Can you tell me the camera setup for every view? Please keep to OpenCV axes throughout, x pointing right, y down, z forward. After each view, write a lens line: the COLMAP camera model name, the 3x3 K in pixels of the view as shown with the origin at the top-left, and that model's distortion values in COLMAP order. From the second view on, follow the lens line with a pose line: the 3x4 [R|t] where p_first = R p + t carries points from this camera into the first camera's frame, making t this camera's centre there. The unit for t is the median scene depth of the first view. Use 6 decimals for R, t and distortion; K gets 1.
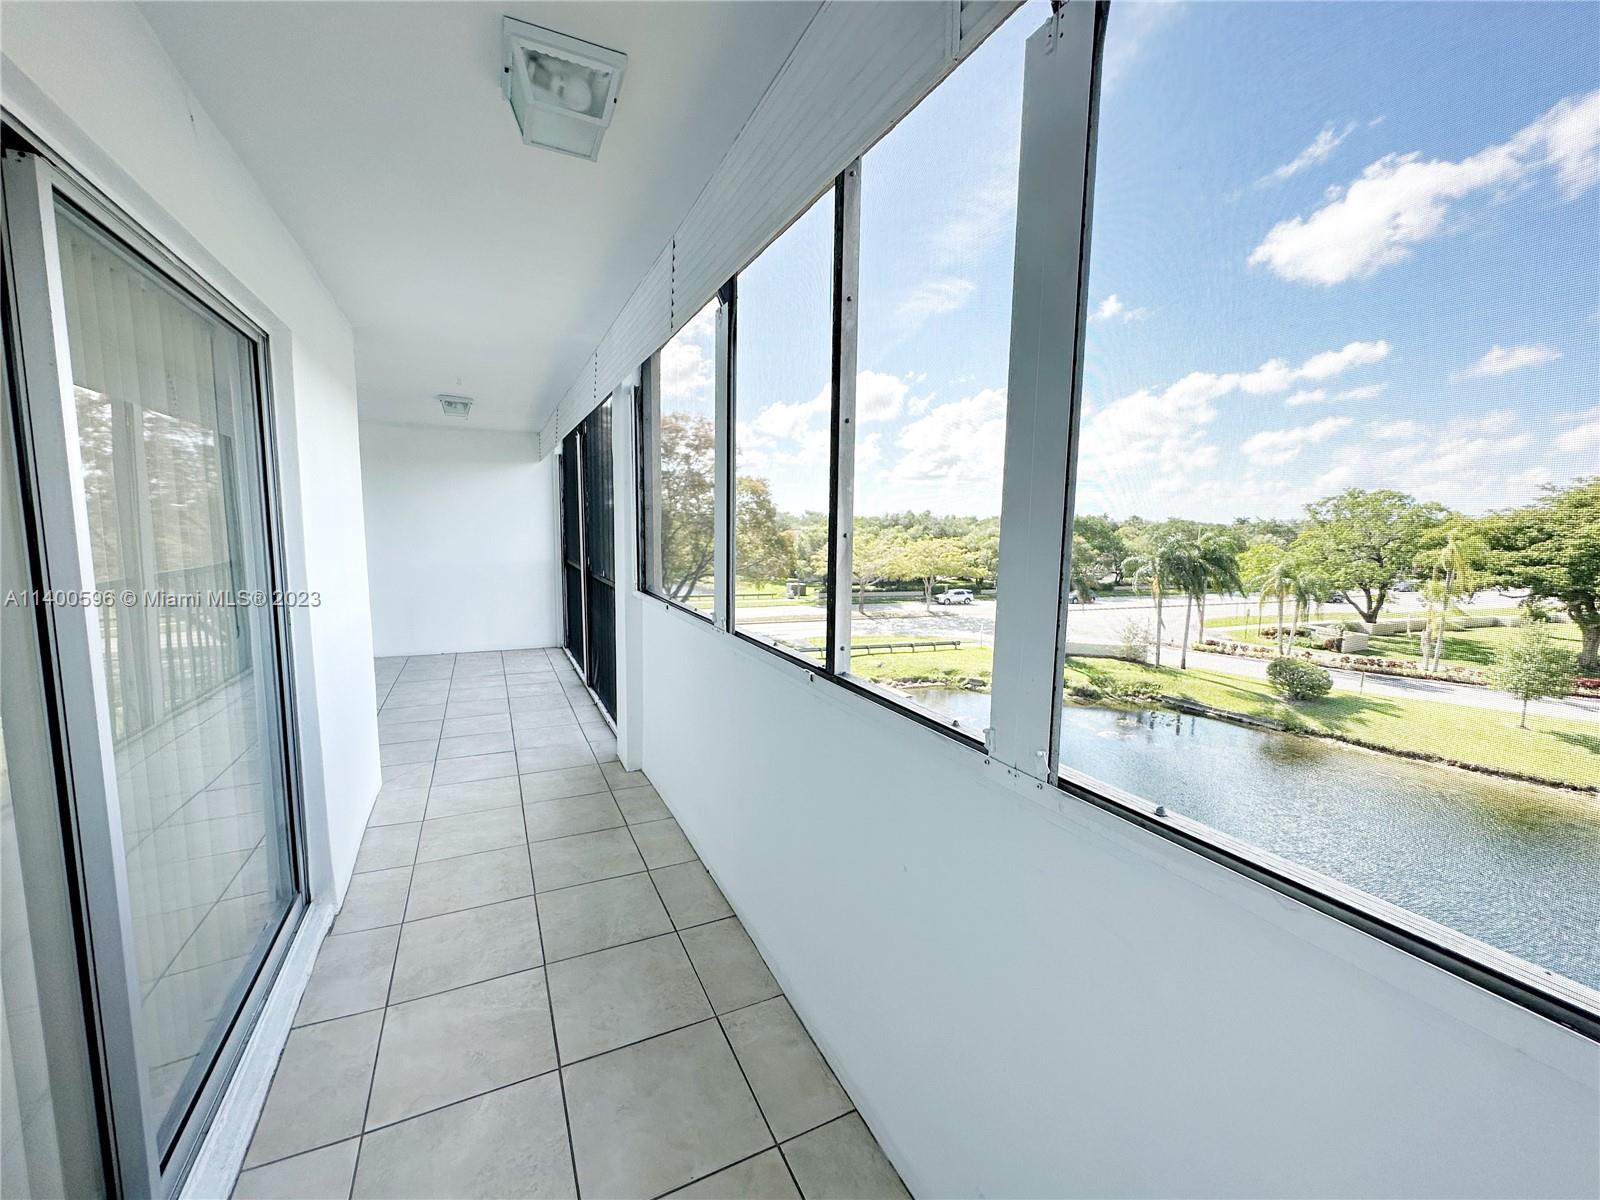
lens RADIAL K [[646.4, 0, 800.0], [0, 646.4, 600.0], [0, 0, 1]] dist [-0.000186, 0.000177]
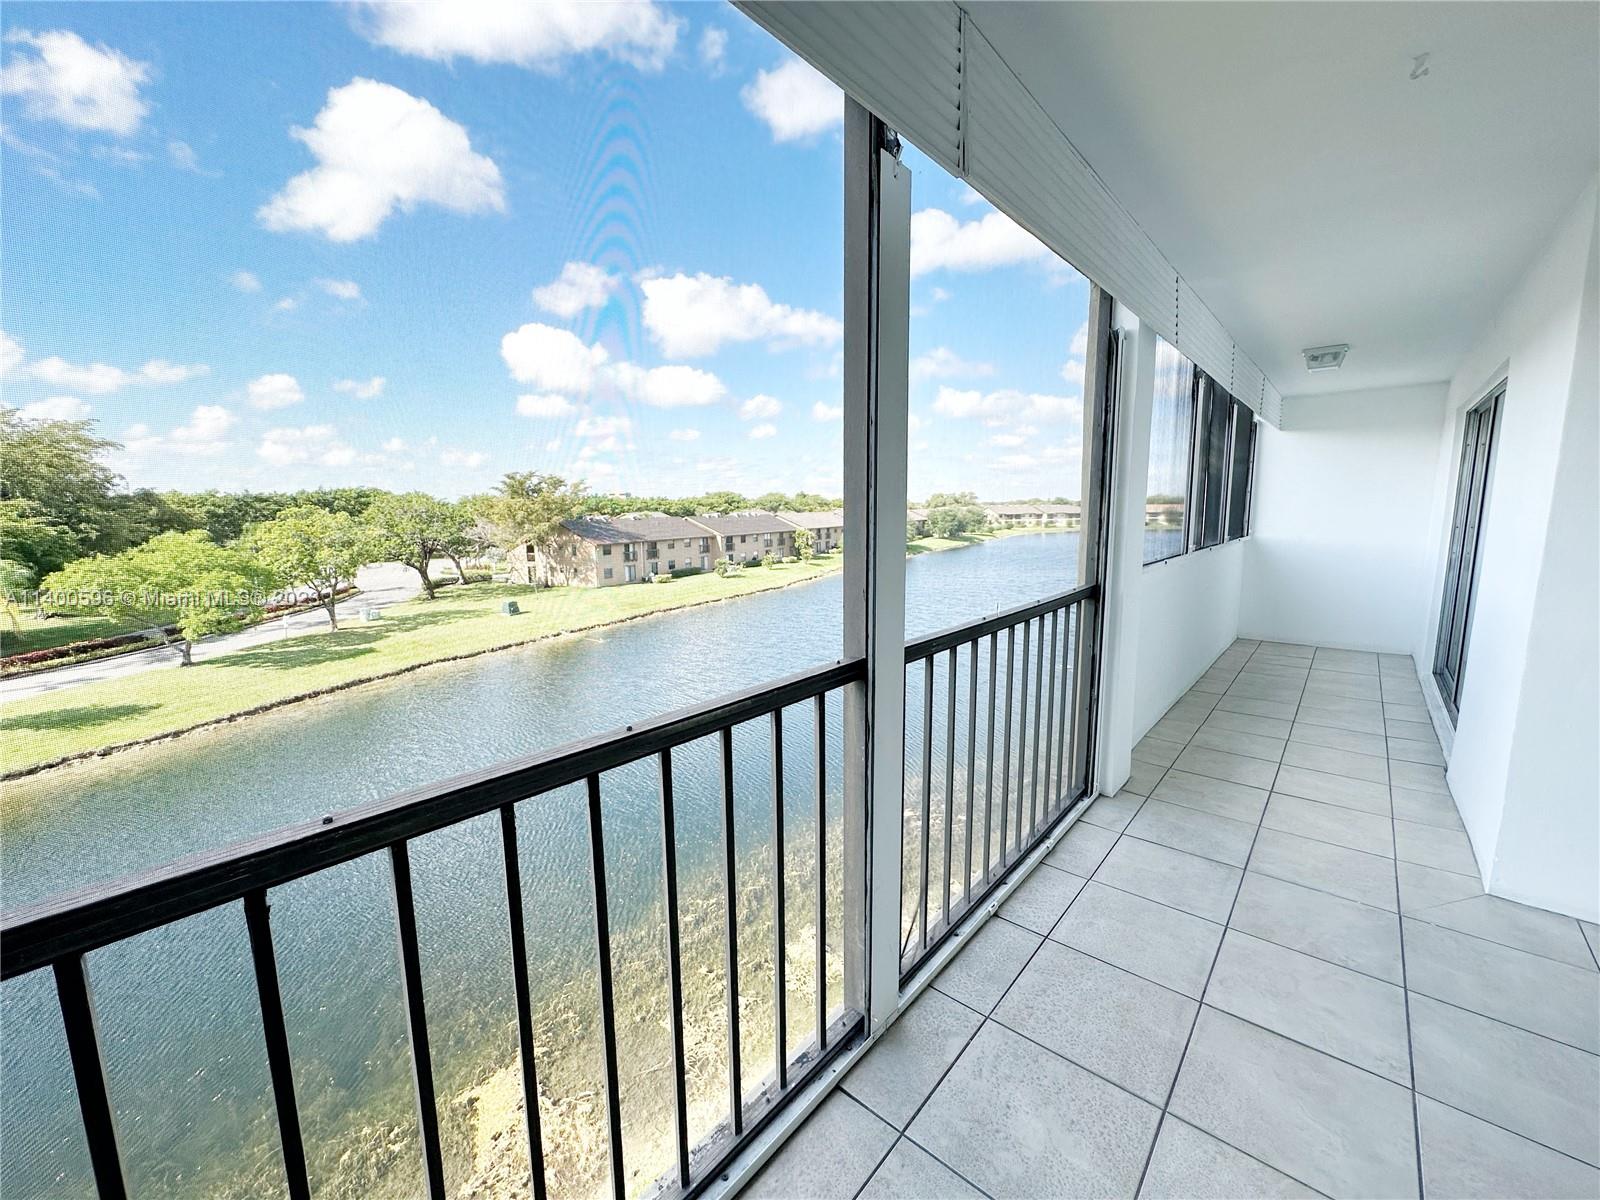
lens RADIAL K [[646.4, 0, 800.0], [0, 646.4, 600.0], [0, 0, 1]] dist [-0.000186, 0.000177]
pose [[-0.393463, -0.142526, 0.908226, -0.772795], [0.112630, 0.972995, 0.201483, -0.179989], [-0.912415, 0.181570, -0.366784, 1.522195]]
